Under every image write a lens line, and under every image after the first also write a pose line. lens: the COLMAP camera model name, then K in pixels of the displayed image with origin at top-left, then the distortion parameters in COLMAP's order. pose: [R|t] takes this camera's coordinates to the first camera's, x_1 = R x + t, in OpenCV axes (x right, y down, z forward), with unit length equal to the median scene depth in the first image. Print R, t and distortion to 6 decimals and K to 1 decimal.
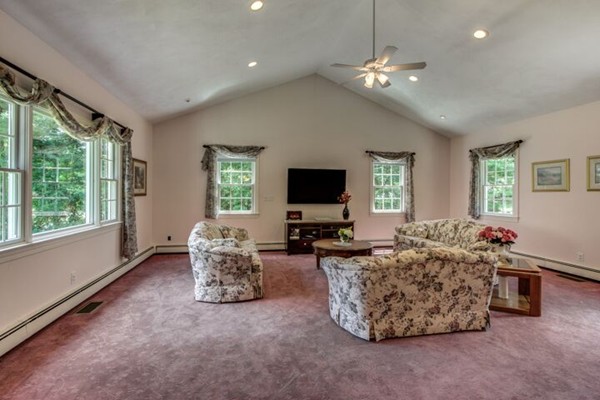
lens RADIAL K [[292.5, 0, 301.0], [0, 292.5, 194.0], [0, 0, 1]] dist [0.004162, 0.000470]
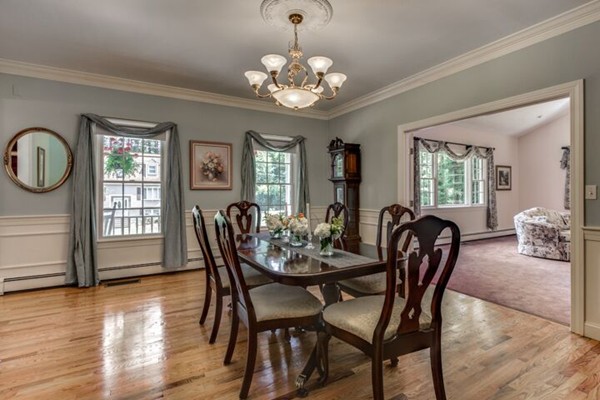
lens RADIAL K [[328.2, 0, 300.5], [0, 328.2, 195.3], [0, 0, 1]] dist [-0.001946, 0.000255]
pose [[0.331676, -0.005062, -0.943380, 0.924421], [-0.000008, 0.999986, -0.005368, 0.055861], [0.943393, 0.001788, 0.331671, -0.711555]]
